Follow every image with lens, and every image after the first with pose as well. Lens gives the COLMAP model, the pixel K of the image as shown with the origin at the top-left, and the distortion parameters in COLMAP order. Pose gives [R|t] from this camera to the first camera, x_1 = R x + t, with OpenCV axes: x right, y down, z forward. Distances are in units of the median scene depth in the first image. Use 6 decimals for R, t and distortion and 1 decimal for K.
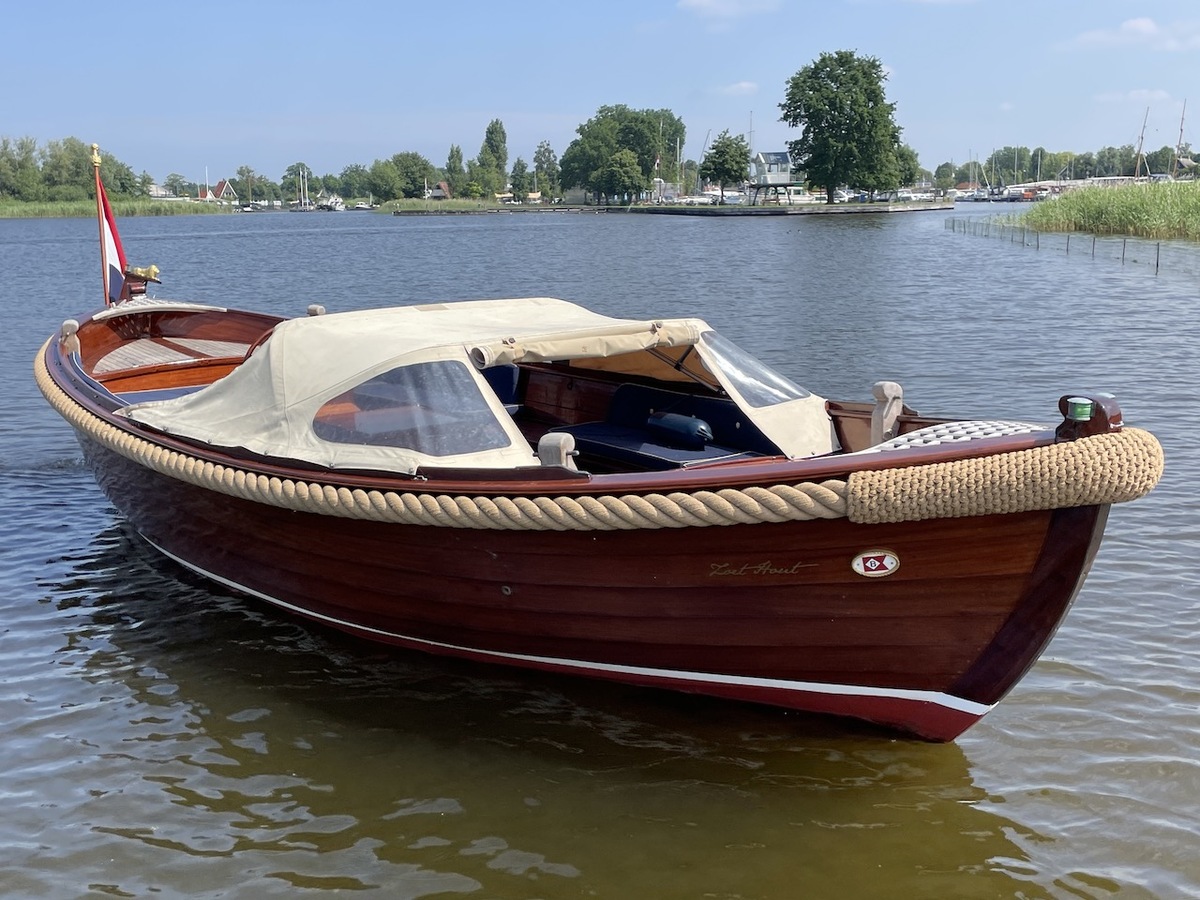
lens RADIAL K [[1219.3, 0, 600.0], [0, 1219.3, 450.0], [0, 0, 1]] dist [-0.007170, -0.024323]
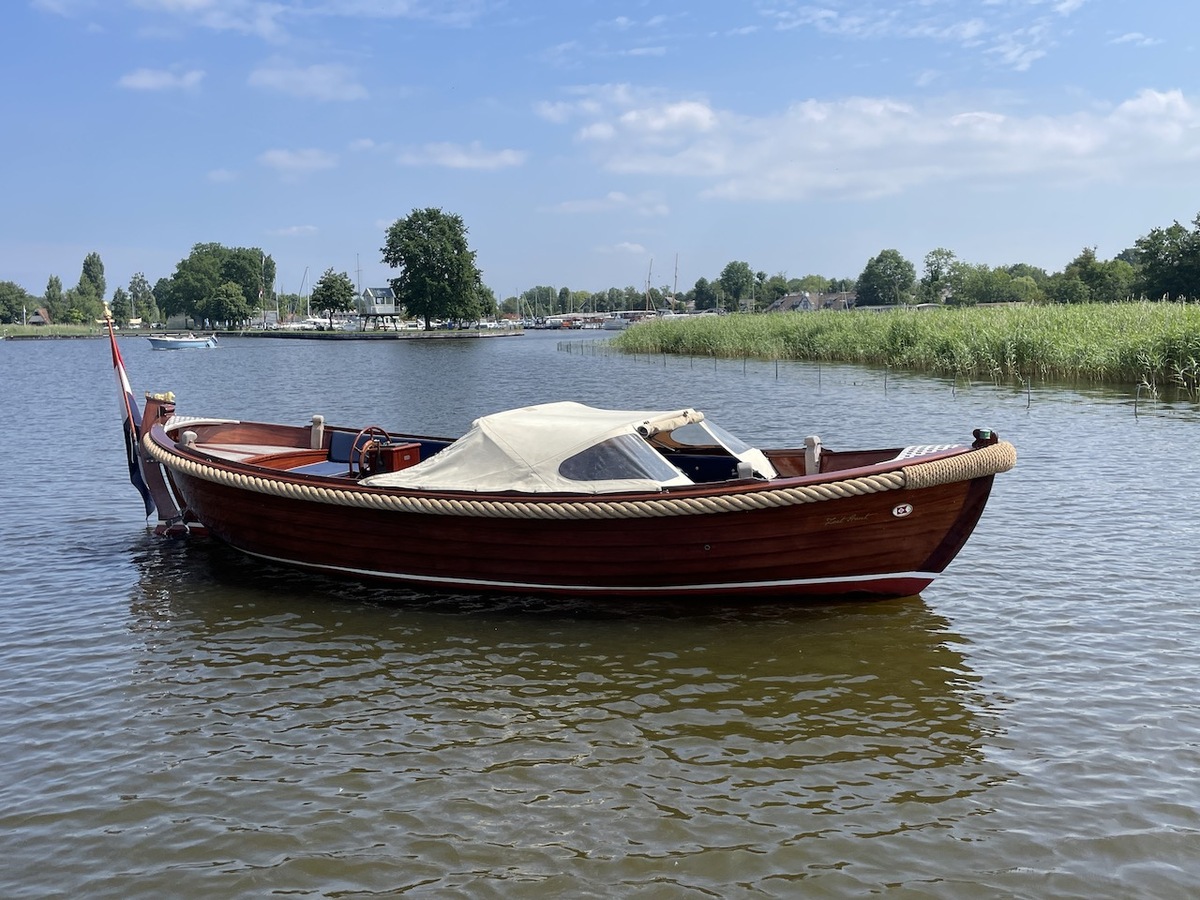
lens RADIAL K [[1099.8, 0, 600.0], [0, 1099.8, 450.0], [0, 0, 1]] dist [-0.135732, -0.010240]
pose [[0.916254, -0.032000, 0.399319, -0.088571], [0.066814, 0.995050, -0.073568, 0.007738], [-0.394988, 0.094087, 0.913856, -0.050057]]
